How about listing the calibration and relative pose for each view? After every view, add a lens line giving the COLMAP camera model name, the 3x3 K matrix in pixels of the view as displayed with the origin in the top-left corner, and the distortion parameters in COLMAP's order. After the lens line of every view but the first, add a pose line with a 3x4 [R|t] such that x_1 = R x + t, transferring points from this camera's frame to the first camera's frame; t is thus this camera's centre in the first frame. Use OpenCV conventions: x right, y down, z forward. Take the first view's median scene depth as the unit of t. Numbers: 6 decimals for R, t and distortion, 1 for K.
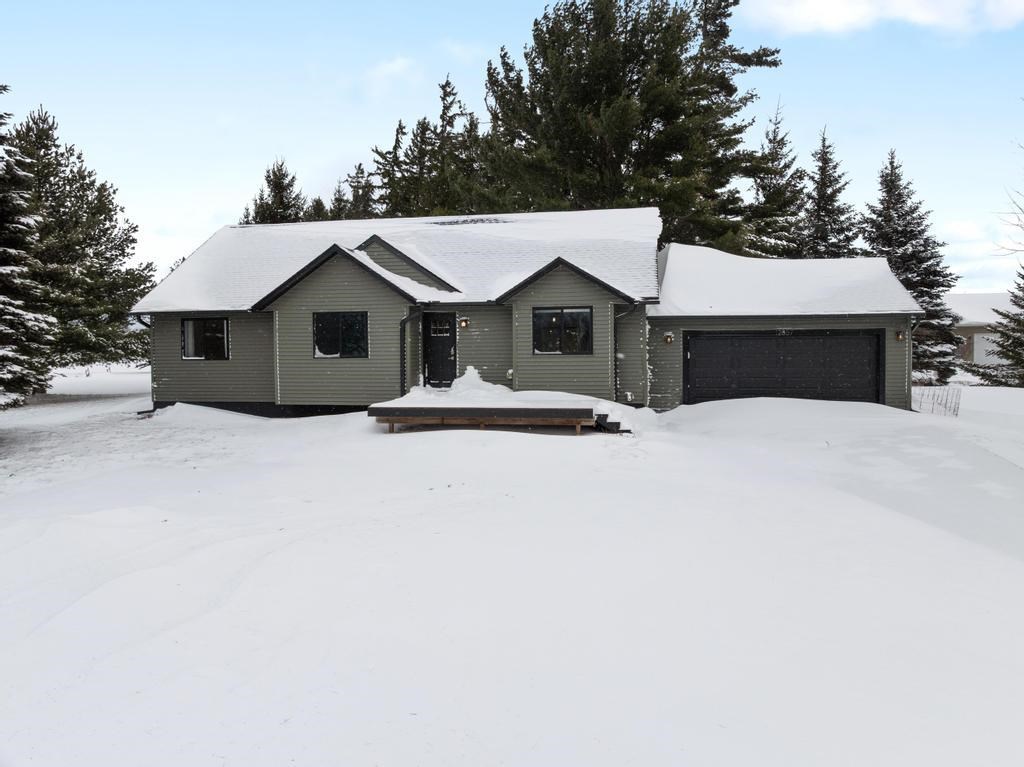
lens RADIAL K [[719.3, 0, 512.0], [0, 719.3, 383.5], [0, 0, 1]] dist [-0.000797, -0.060162]
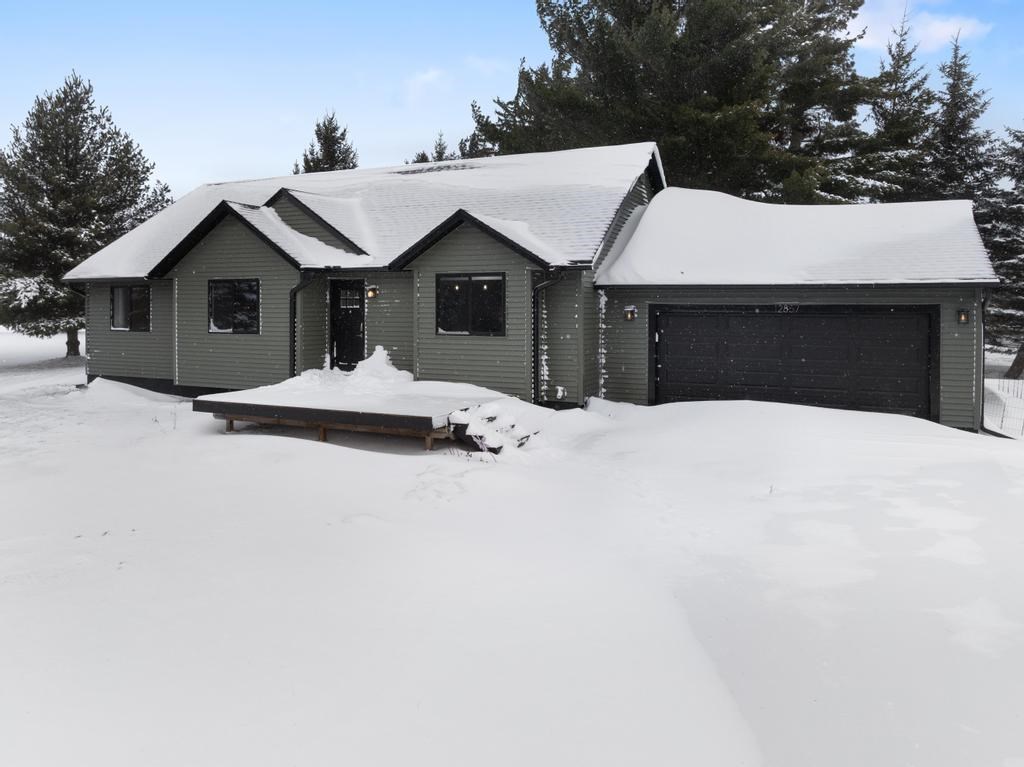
lens RADIAL K [[739.3, 0, 512.9], [0, 739.3, 325.2], [0, 0, 1]] dist [-0.034170, 0.003398]
pose [[0.970423, 0.015291, -0.240926, 0.282594], [-0.020091, 0.999645, -0.017482, -0.035316], [0.240573, 0.021806, 0.970386, 0.225486]]
